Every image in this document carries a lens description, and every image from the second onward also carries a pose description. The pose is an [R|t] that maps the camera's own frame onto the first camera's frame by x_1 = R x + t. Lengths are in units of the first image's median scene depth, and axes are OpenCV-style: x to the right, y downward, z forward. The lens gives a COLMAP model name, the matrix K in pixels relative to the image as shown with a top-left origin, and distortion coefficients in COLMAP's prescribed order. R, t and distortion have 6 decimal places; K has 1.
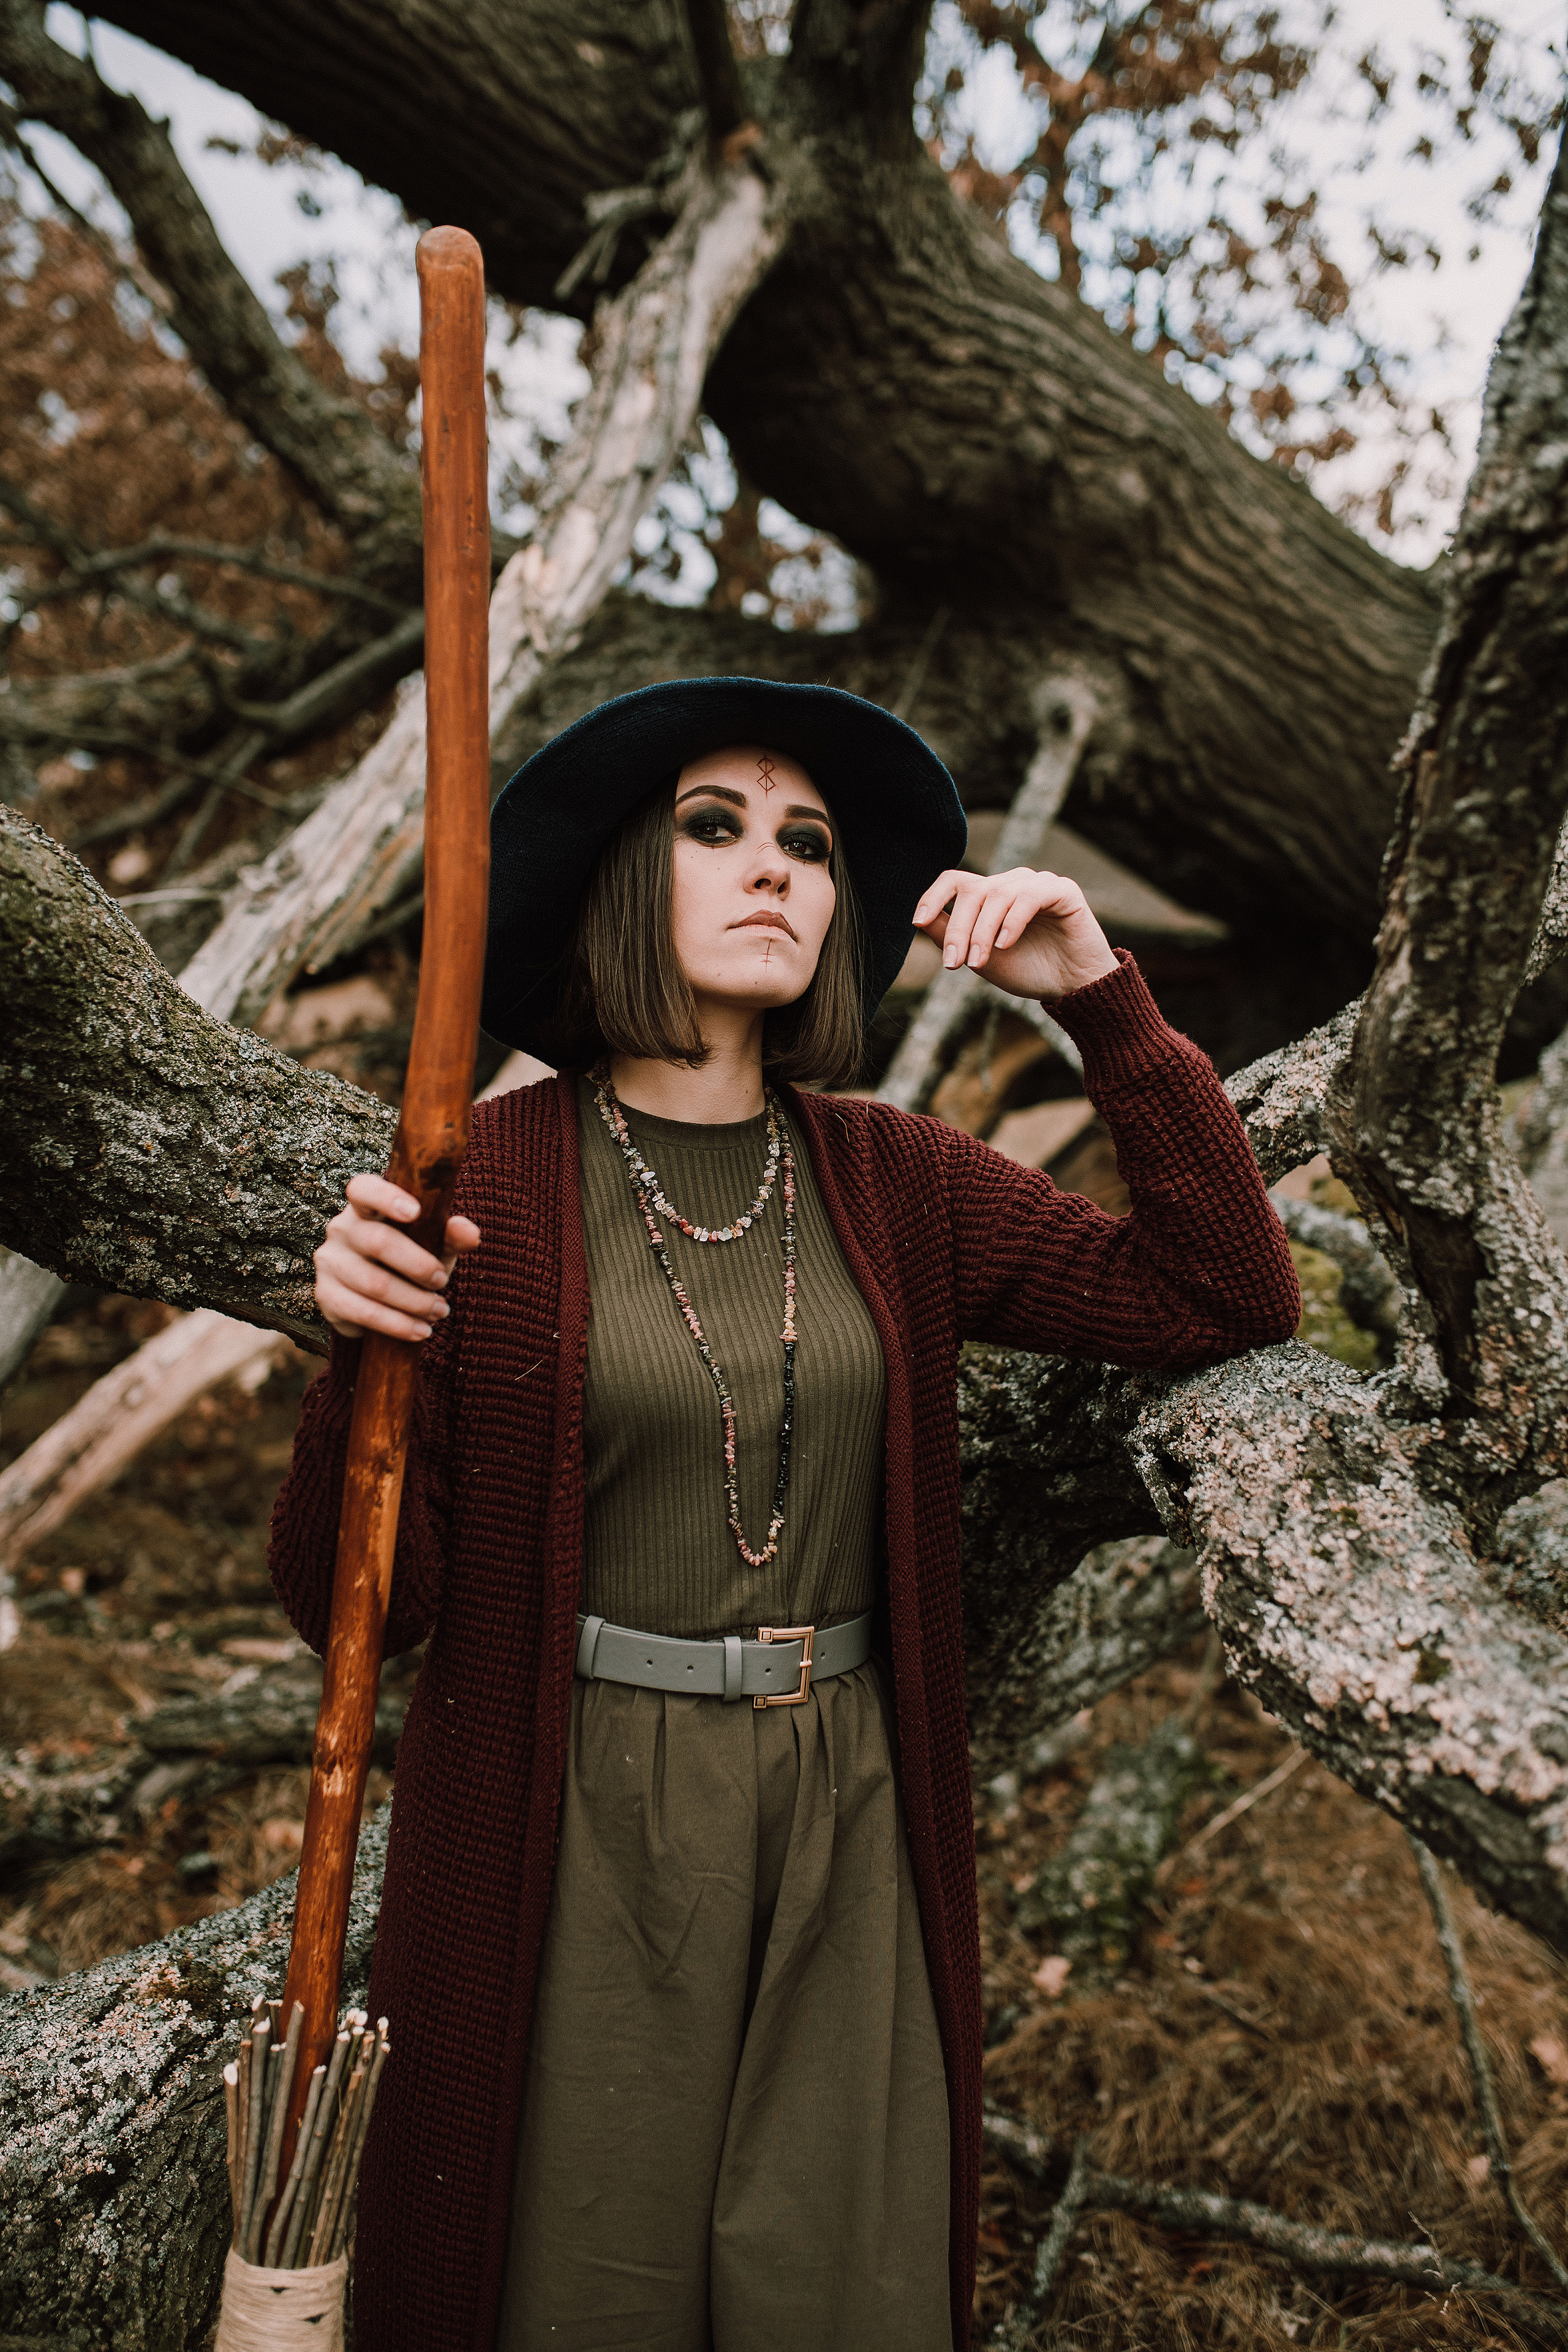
lens RADIAL K [[2267.8, 0, 794.0], [0, 2267.8, 1173.1], [0, 0, 1]] dist [-0.069032, 0.111985]
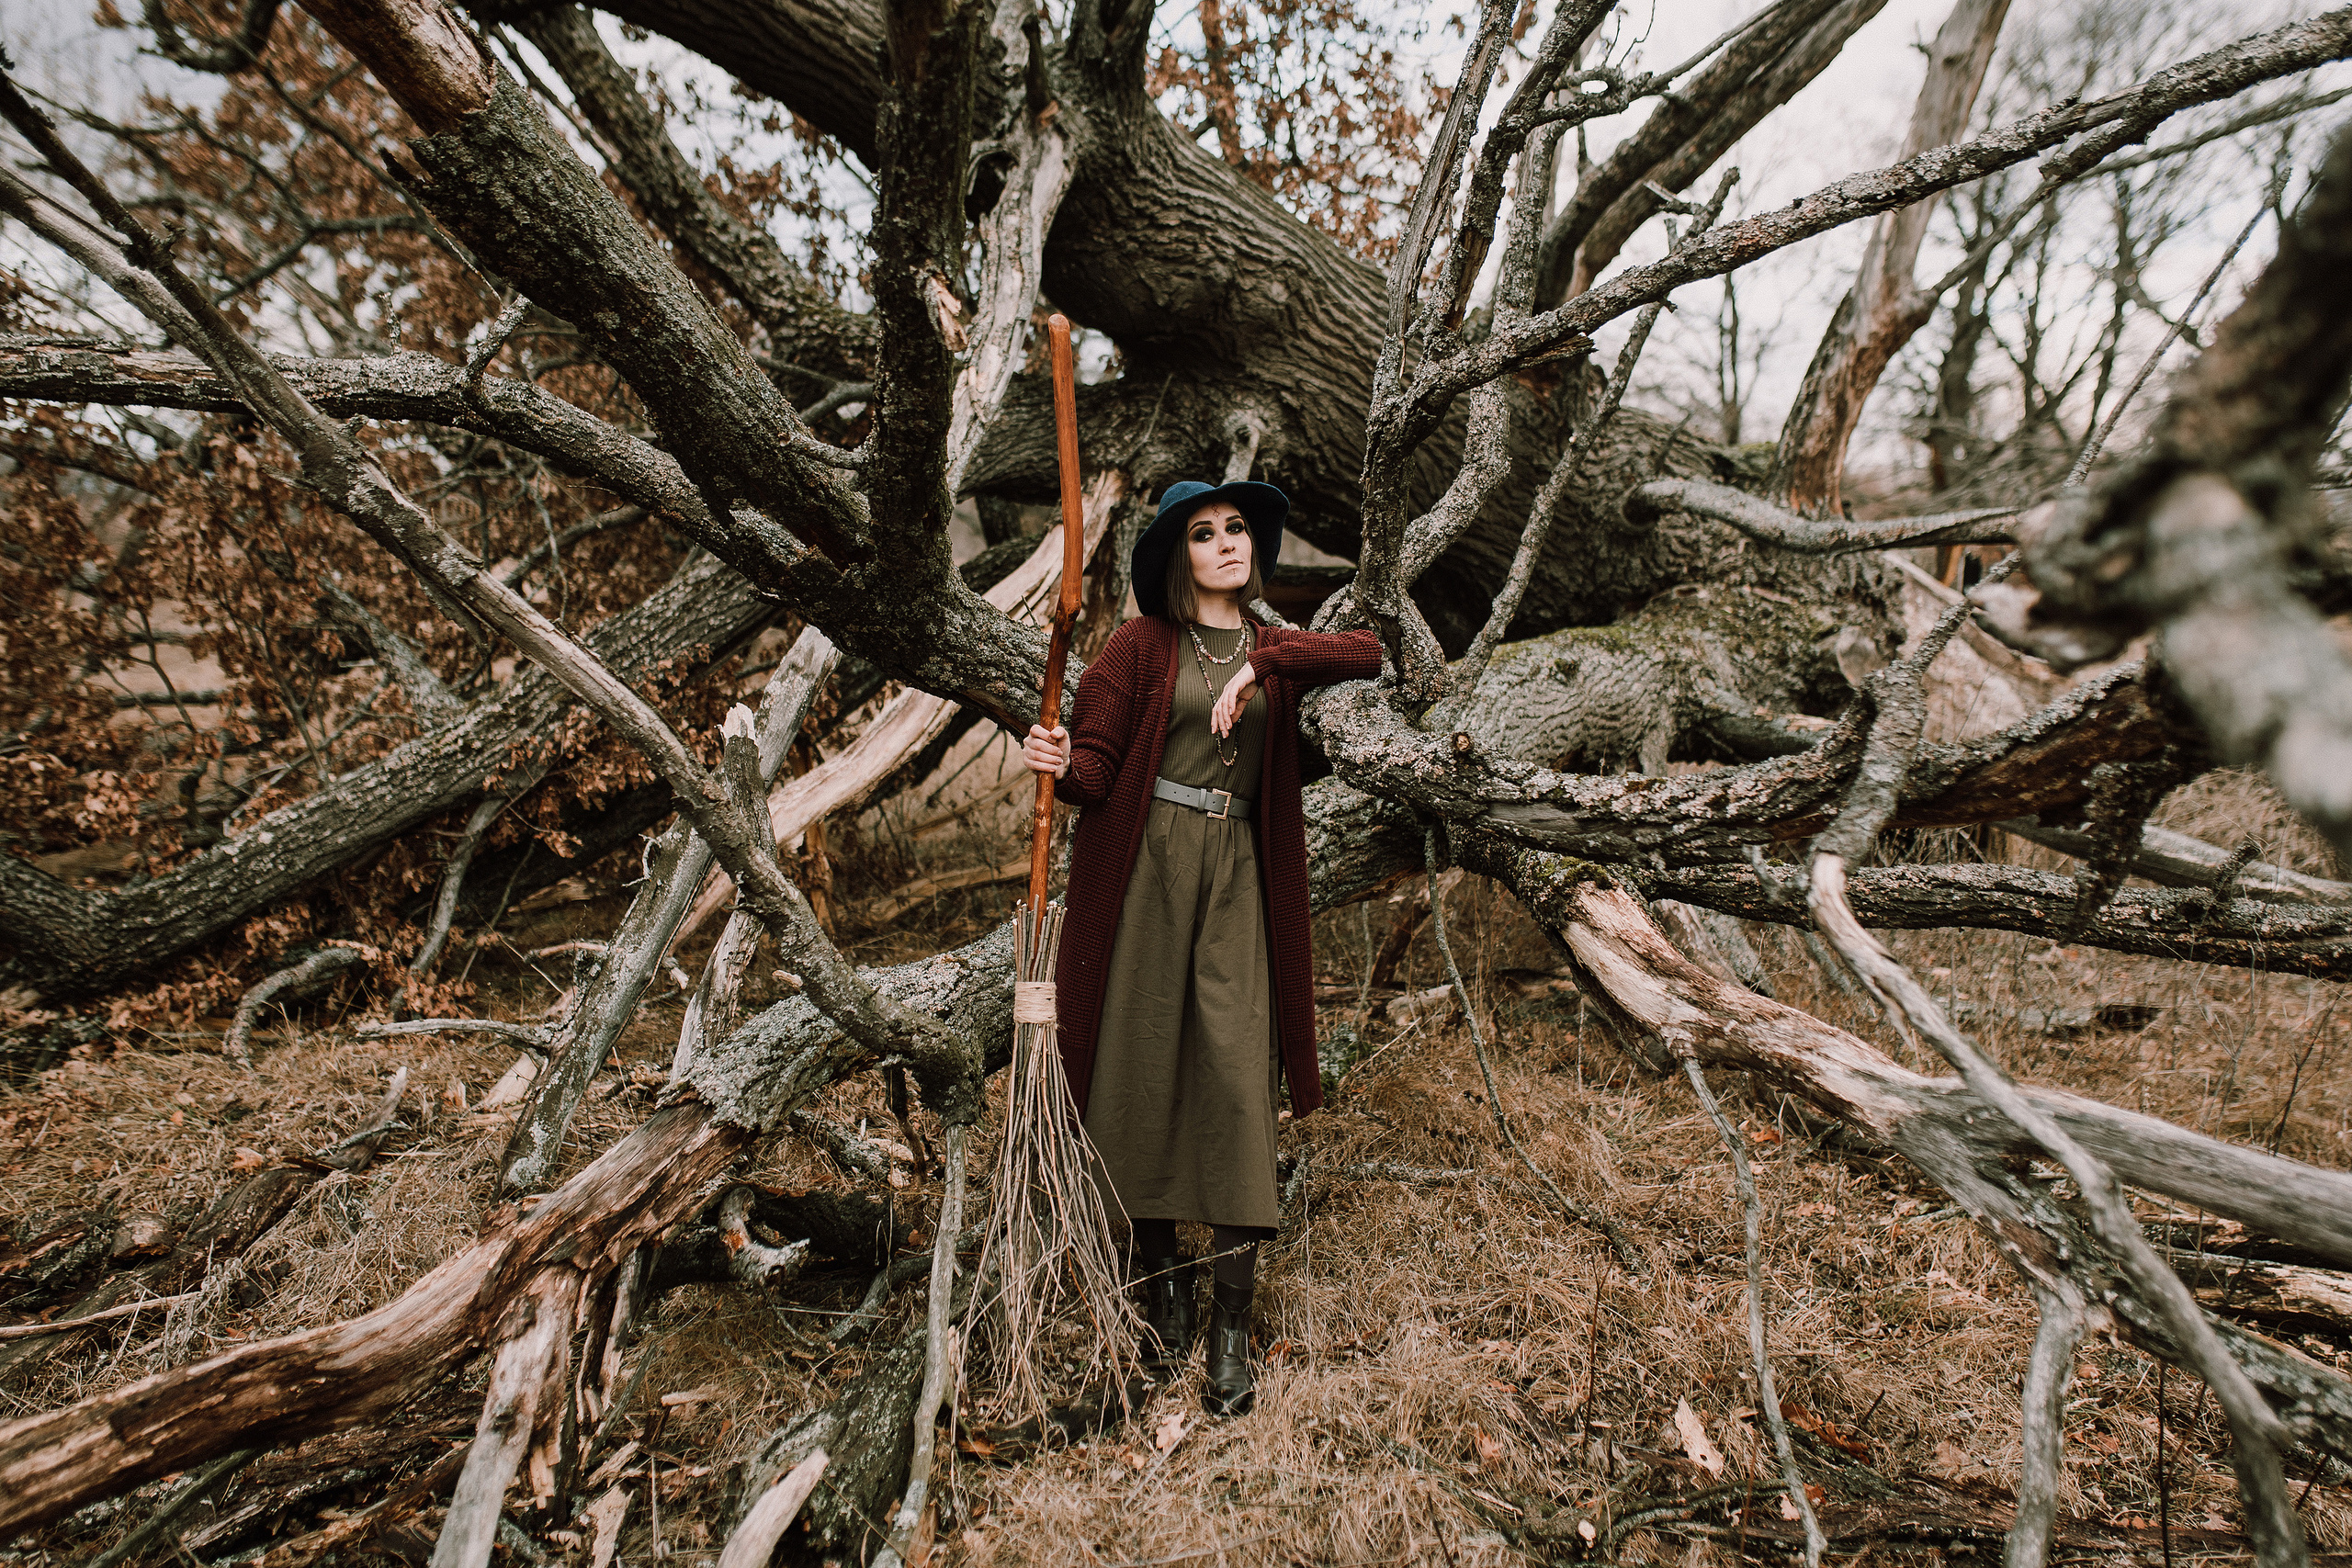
lens RADIAL K [[2224.8, 0, 1176.0], [0, 2224.8, 784.0], [0, 0, 1]] dist [0.289055, 0.639407]
pose [[0.994364, -0.056740, 0.089558, -0.110276], [0.059206, 0.997929, -0.025129, 0.110696], [-0.087947, 0.030290, 0.995665, -0.749037]]
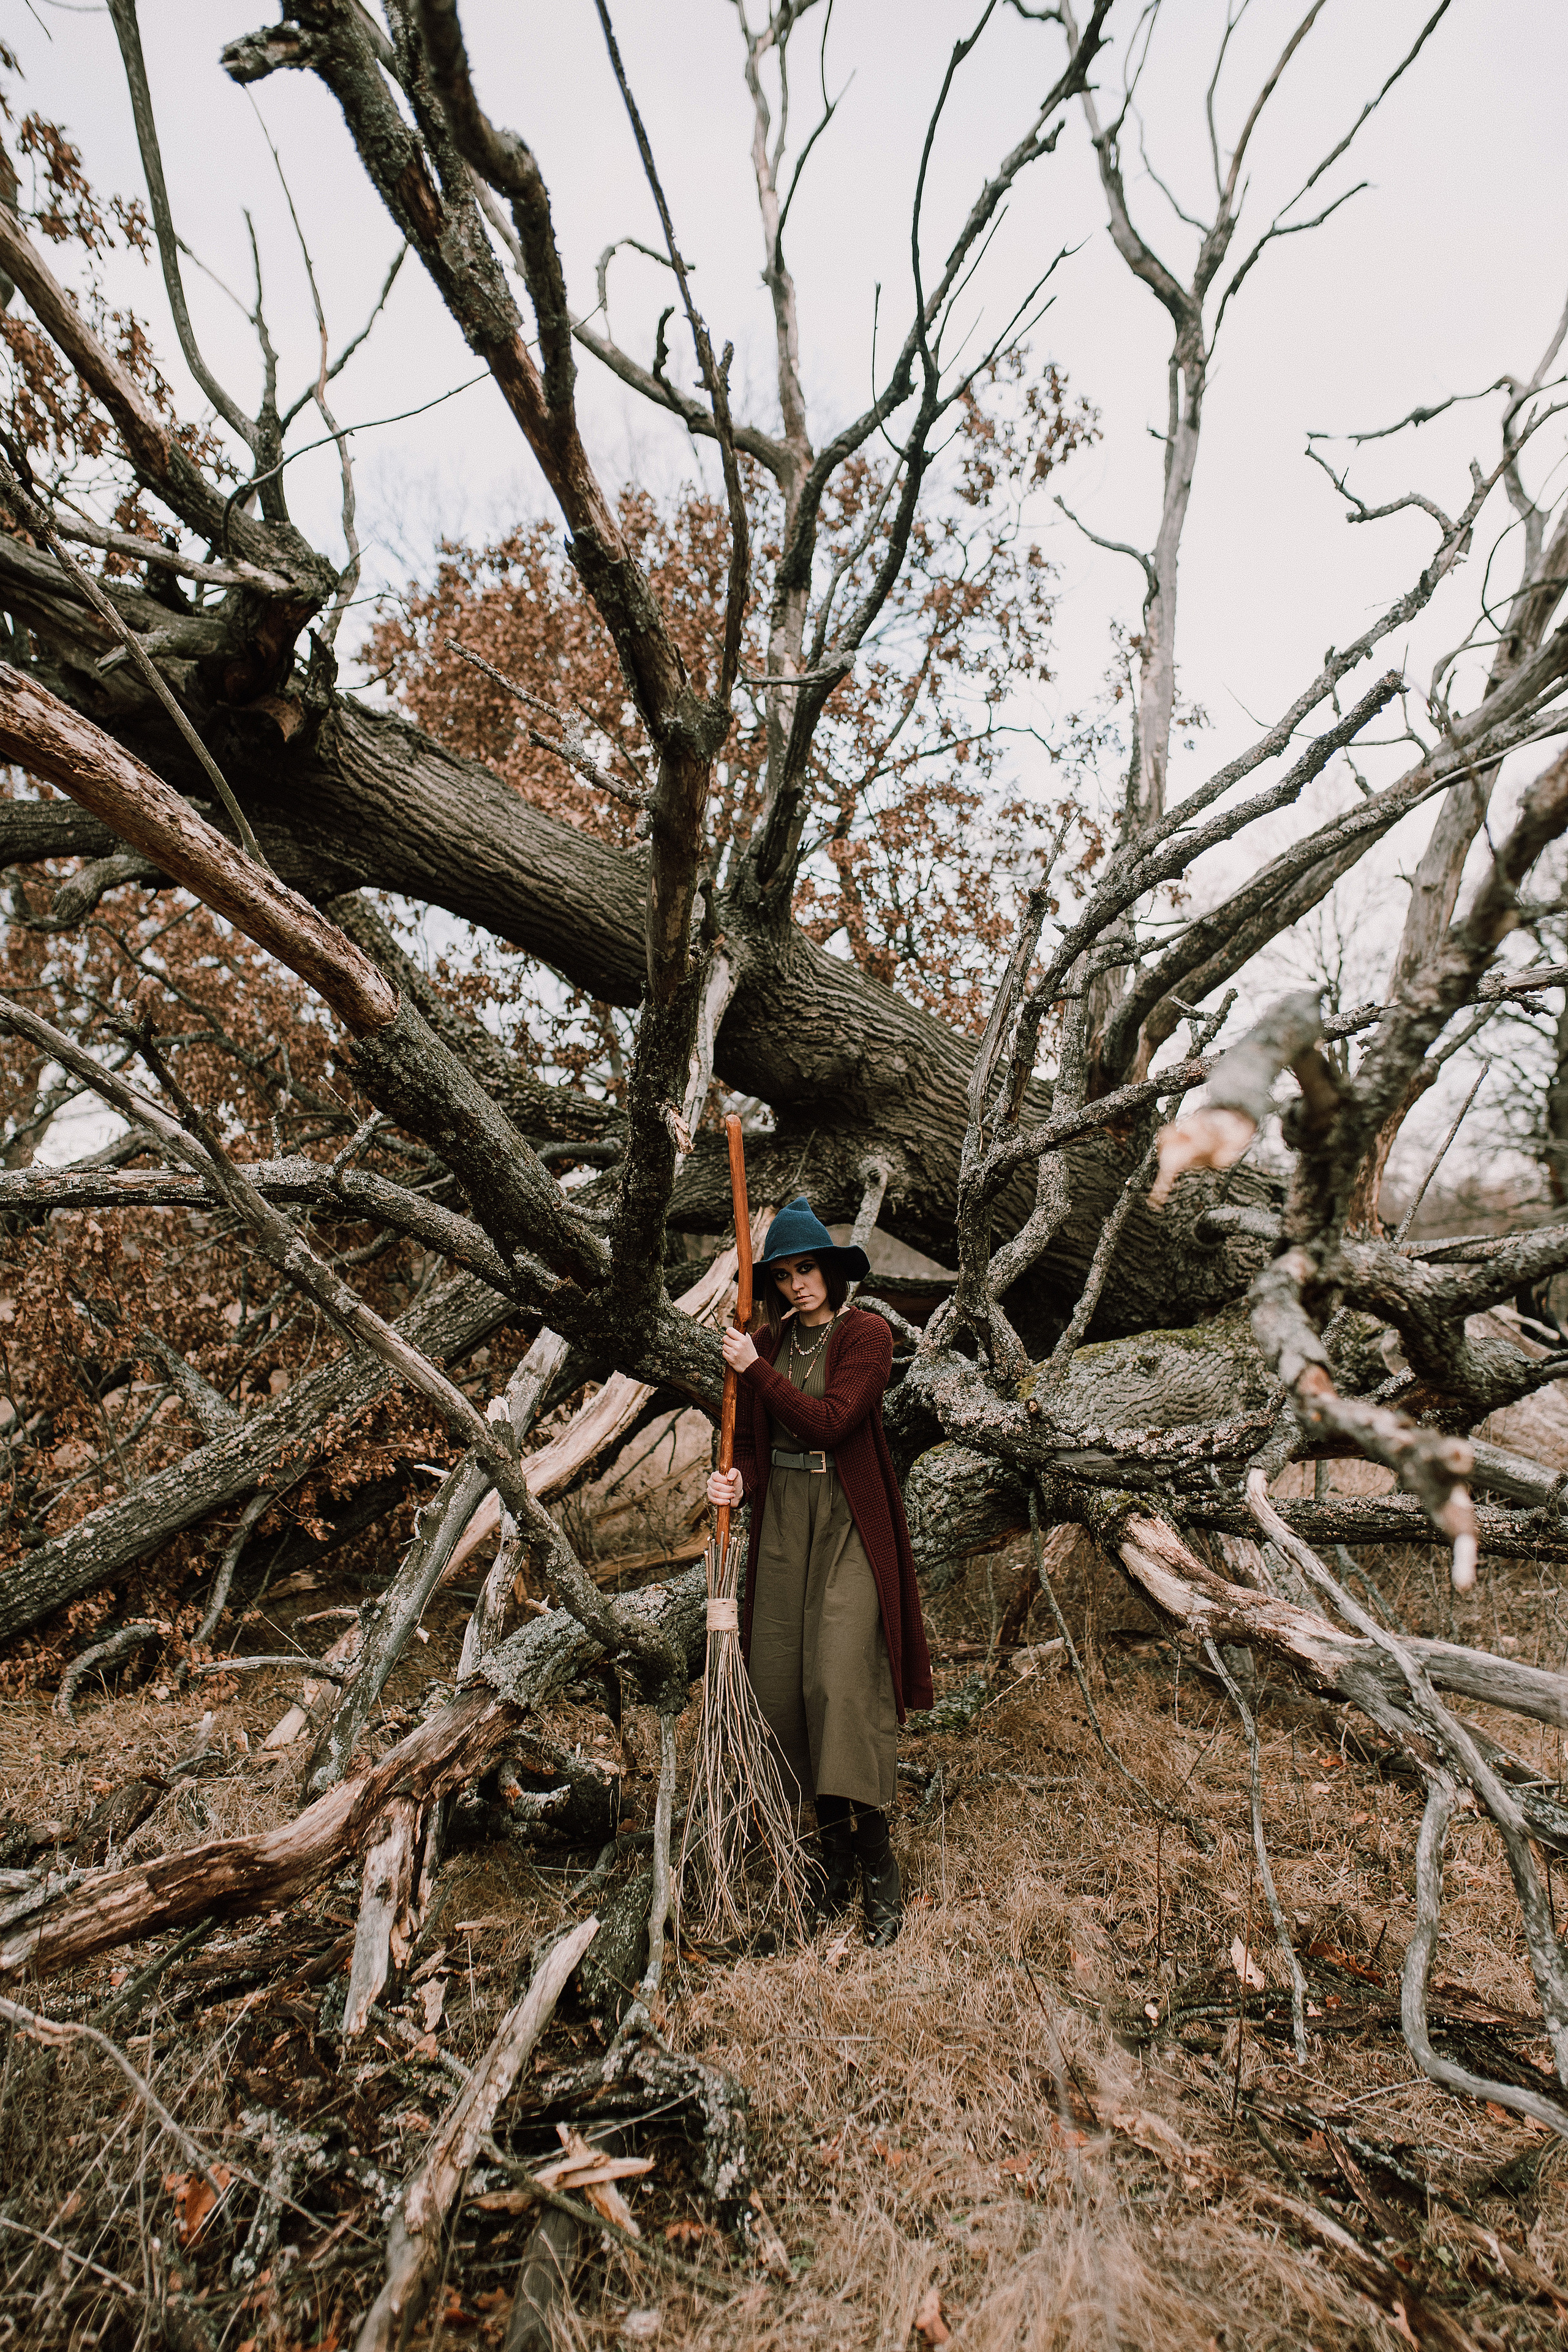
lens RADIAL K [[2252.8, 0, 791.4], [0, 2252.8, 1191.3], [0, 0, 1]] dist [0.385414, 1.029387]
pose [[0.994153, -0.064649, 0.086493, -0.157467], [0.078053, 0.983722, -0.161863, 0.160605], [-0.074621, 0.167667, 0.983015, -1.176804]]
